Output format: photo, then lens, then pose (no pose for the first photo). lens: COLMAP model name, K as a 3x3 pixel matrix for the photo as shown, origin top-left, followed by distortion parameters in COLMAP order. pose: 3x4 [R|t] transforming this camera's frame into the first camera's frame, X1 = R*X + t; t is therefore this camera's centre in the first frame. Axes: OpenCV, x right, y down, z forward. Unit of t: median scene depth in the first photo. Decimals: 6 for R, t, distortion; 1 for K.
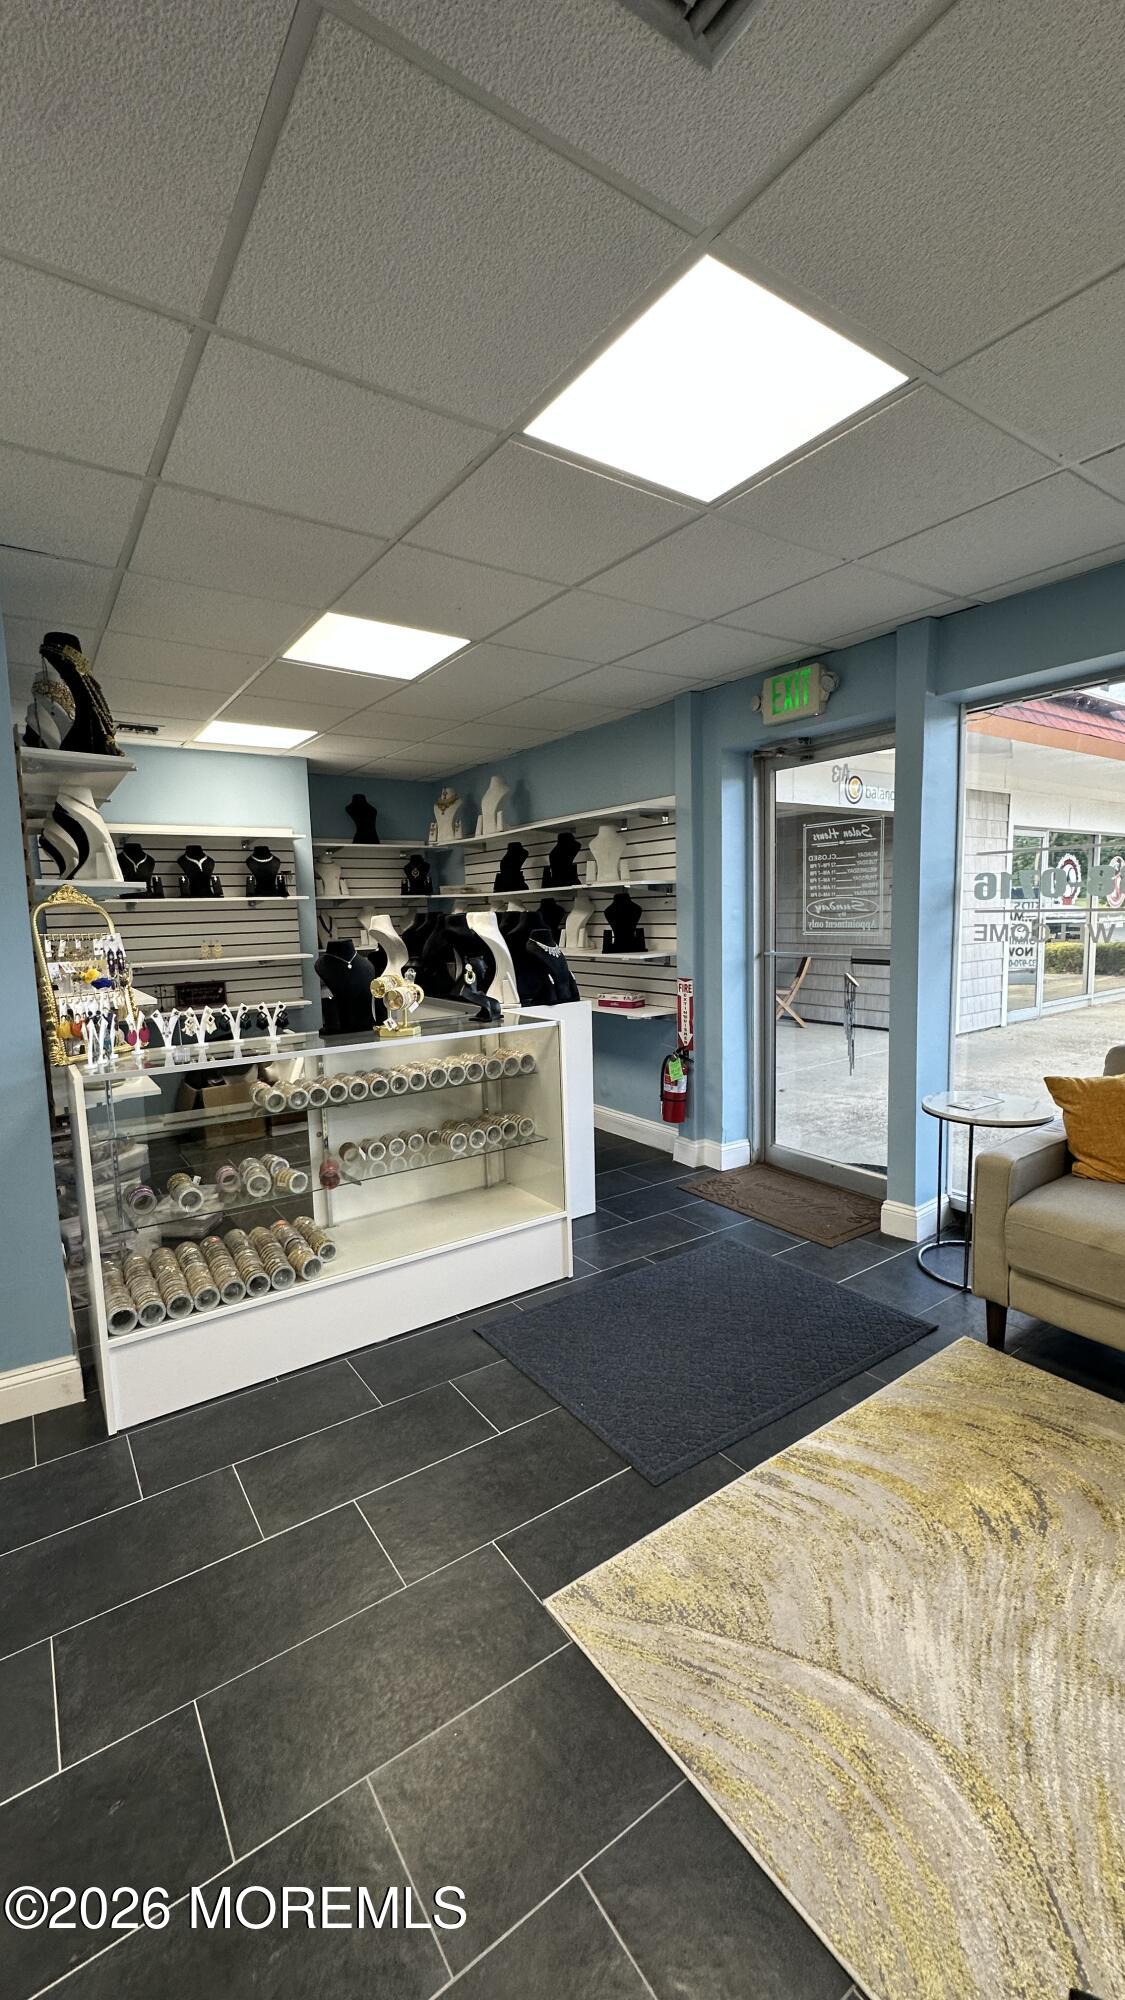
lens RADIAL K [[806.4, 0, 562.5], [0, 806.4, 1000.0], [0, 0, 1]] dist [0.000856, -0.000124]
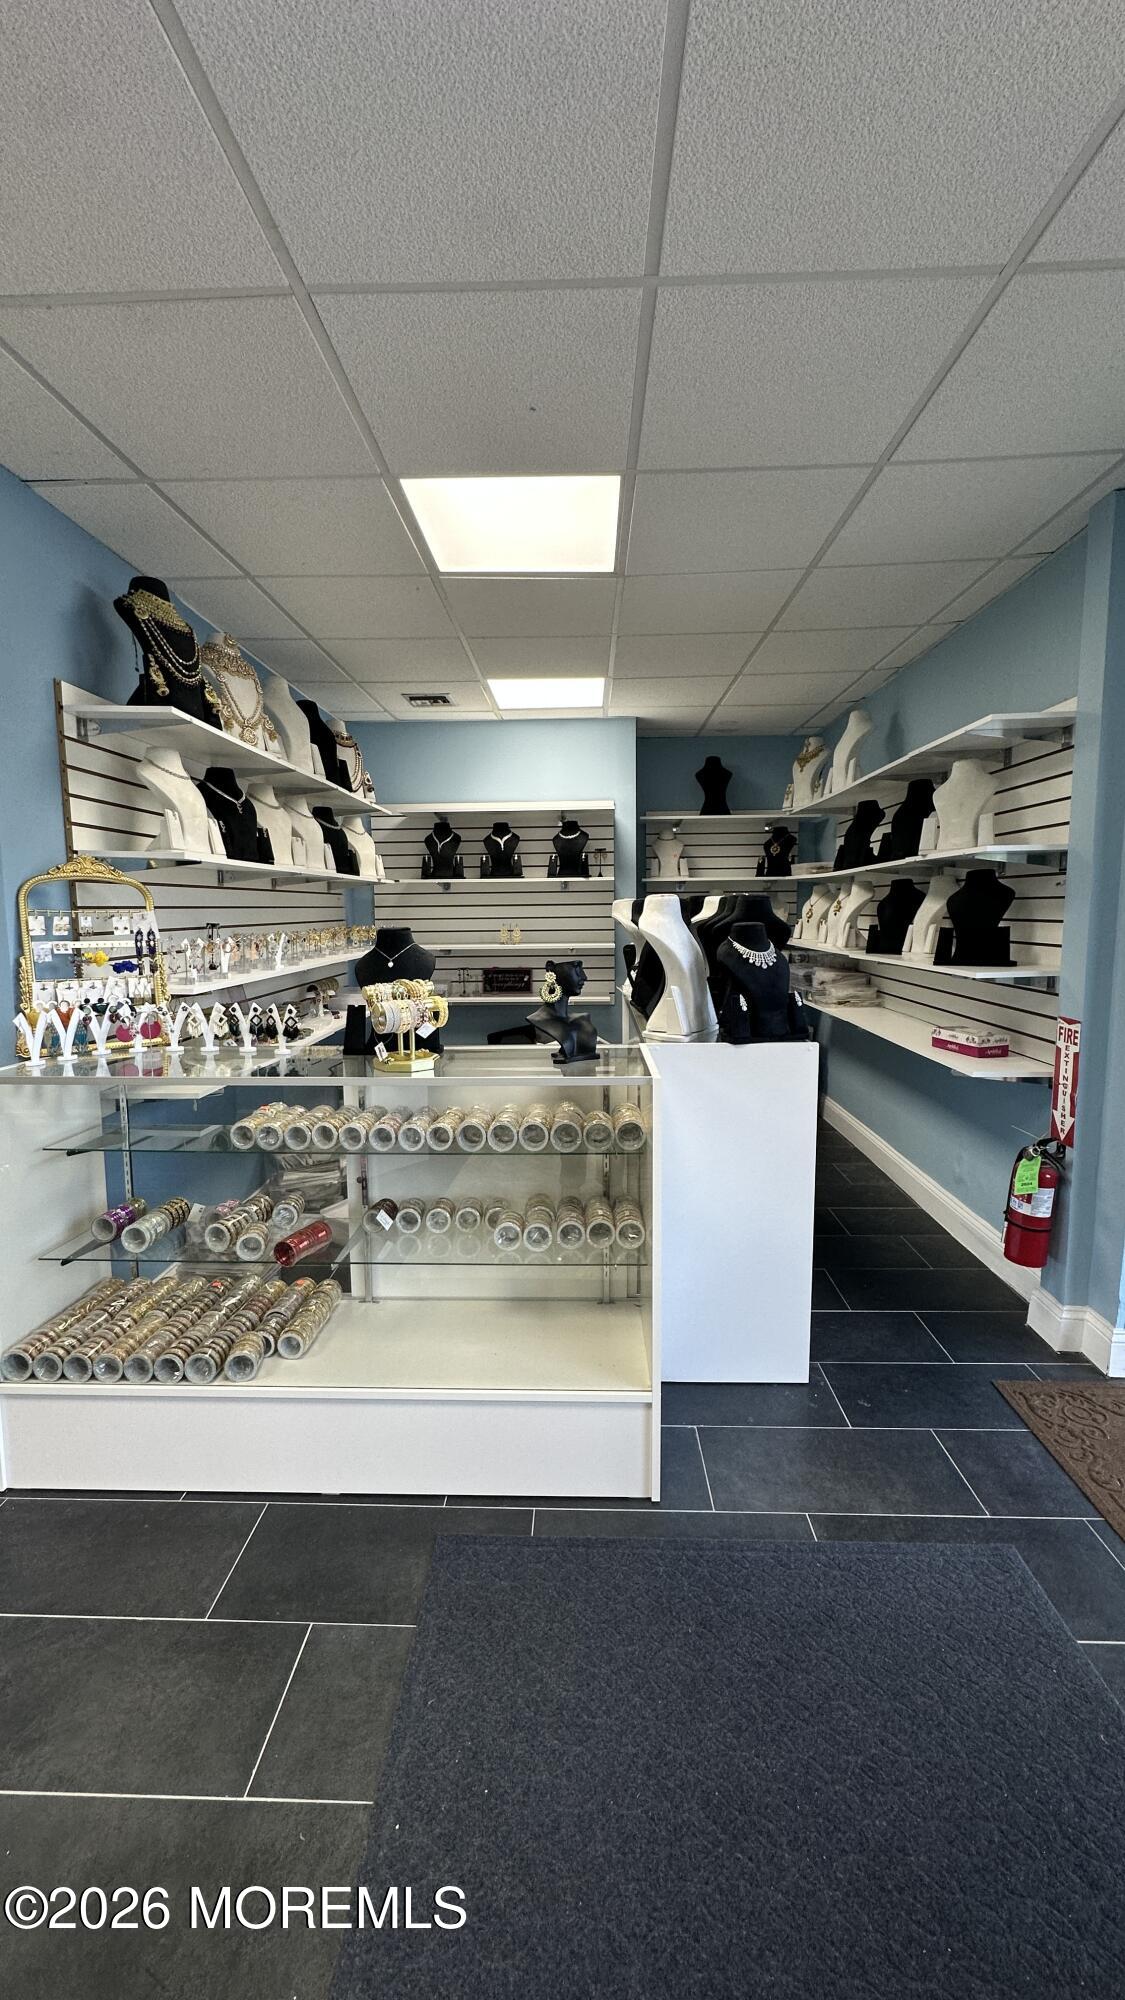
lens RADIAL K [[806.4, 0, 562.5], [0, 806.4, 1000.0], [0, 0, 1]] dist [0.000856, -0.000124]
pose [[0.802010, 0.087538, -0.590861, 0.195816], [-0.078948, 0.996059, 0.040409, -0.033712], [0.592070, 0.014239, 0.805760, 0.329163]]
